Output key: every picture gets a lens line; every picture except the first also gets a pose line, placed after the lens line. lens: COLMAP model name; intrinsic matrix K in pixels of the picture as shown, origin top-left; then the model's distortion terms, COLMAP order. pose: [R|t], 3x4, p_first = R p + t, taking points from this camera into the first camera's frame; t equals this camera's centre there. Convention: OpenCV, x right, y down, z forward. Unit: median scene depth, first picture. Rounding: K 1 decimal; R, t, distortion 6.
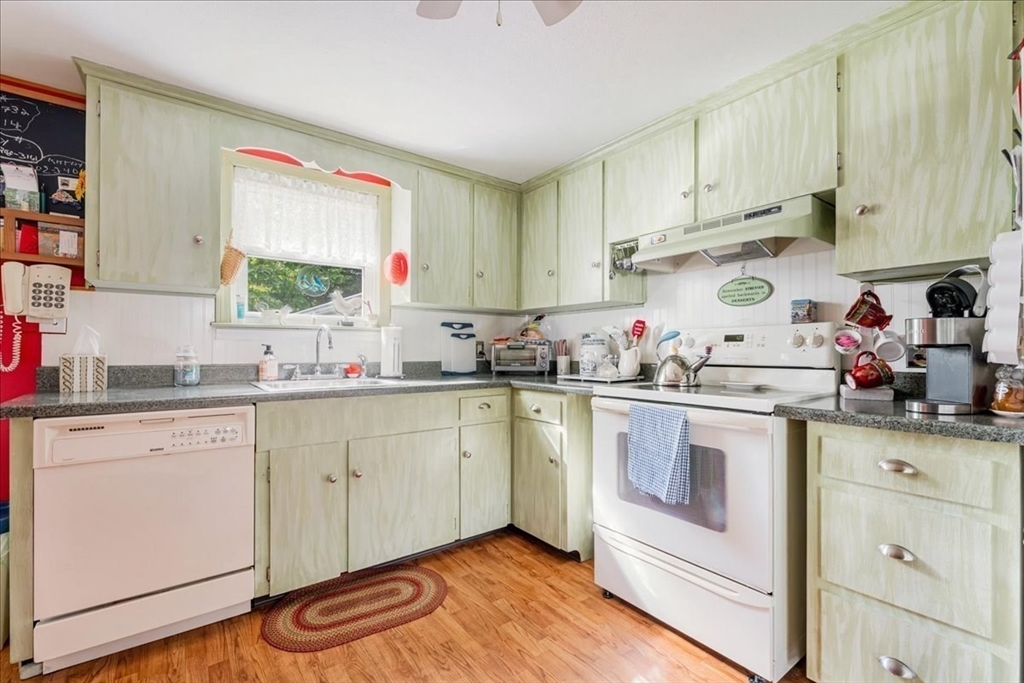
lens RADIAL K [[433.0, 0, 516.2], [0, 433.0, 347.5], [0, 0, 1]] dist [0.000138, 0.000052]
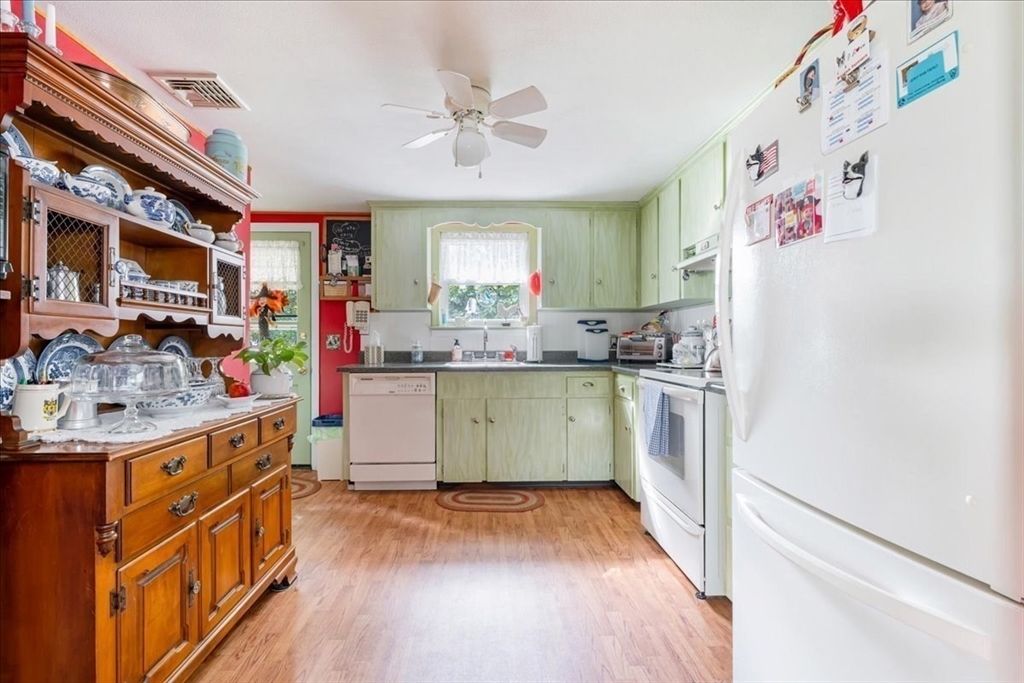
lens RADIAL K [[433.0, 0, 504.2], [0, 433.0, 342.0], [0, 0, 1]] dist [0.000138, 0.000052]
pose [[0.827439, -0.005736, -0.561527, 0.501302], [0.006703, 0.999977, -0.000338, 0.006163], [0.561516, -0.003484, 0.827459, -0.252187]]
